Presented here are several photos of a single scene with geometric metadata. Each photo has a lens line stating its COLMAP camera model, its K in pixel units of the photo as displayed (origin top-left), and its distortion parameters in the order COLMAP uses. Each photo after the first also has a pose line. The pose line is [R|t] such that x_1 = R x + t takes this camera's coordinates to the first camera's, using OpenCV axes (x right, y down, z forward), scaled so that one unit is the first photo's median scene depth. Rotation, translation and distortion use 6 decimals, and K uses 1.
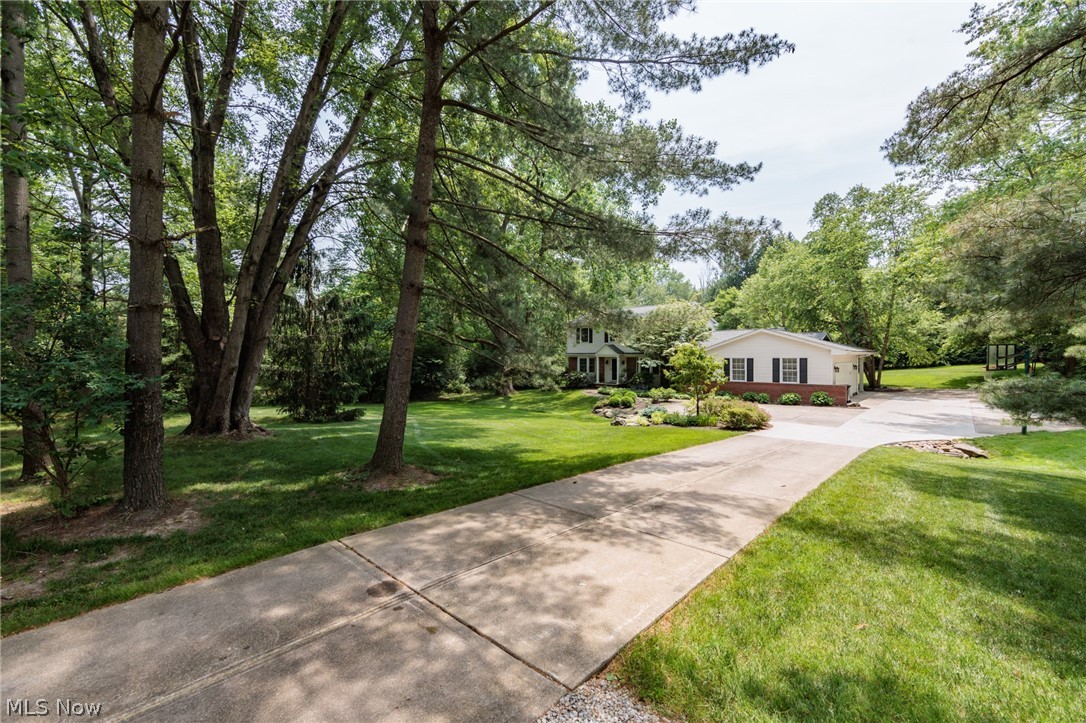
lens RADIAL K [[425.4, 0, 544.1], [0, 425.4, 353.0], [0, 0, 1]] dist [0.002165, -0.000062]
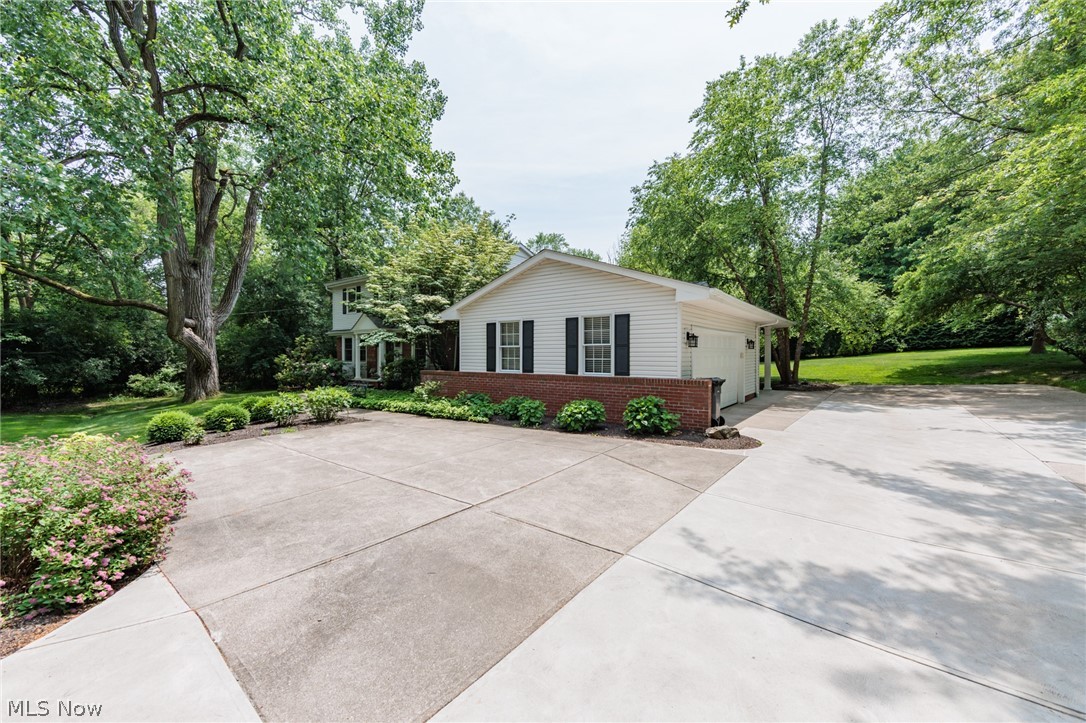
lens RADIAL K [[425.4, 0, 545.0], [0, 425.4, 358.9], [0, 0, 1]] dist [0.002165, -0.000062]
pose [[0.992479, 0.001157, 0.122412, 0.372125], [-0.003710, 0.999780, 0.020632, 0.036082], [-0.122361, -0.020931, 0.992265, 0.462157]]
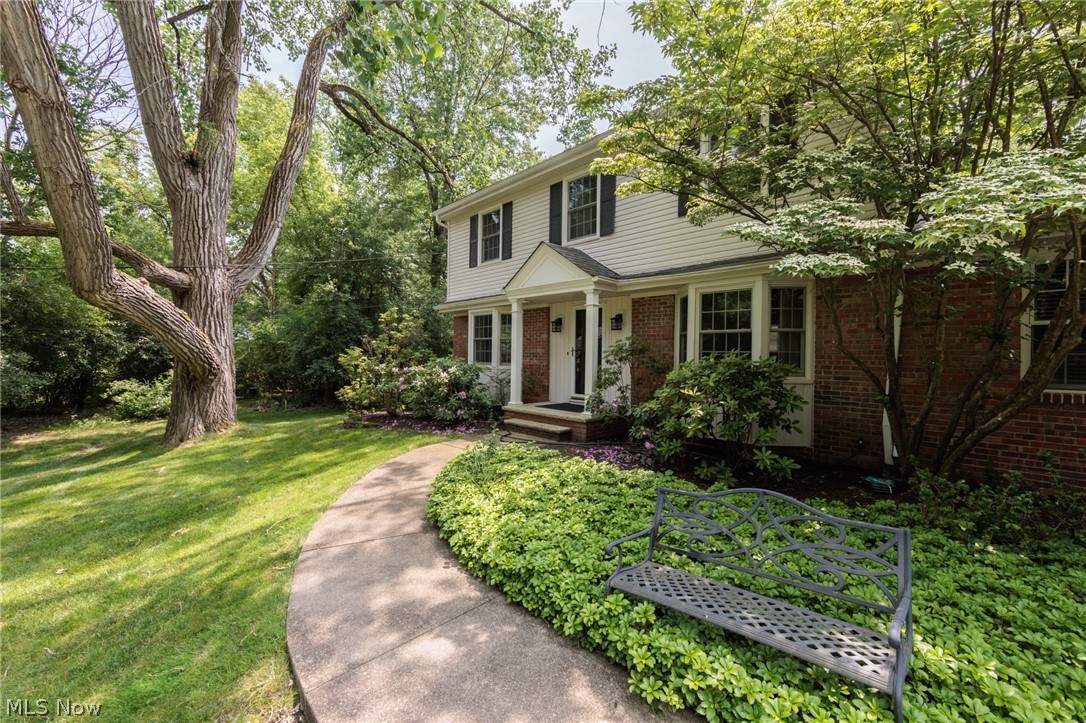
lens RADIAL K [[425.4, 0, 539.4], [0, 425.4, 365.3], [0, 0, 1]] dist [0.002165, -0.000062]
pose [[0.998886, 0.018679, -0.043330, 0.181003], [-0.017538, 0.999494, 0.026550, 0.047949], [0.043804, -0.025761, 0.998708, 0.901065]]
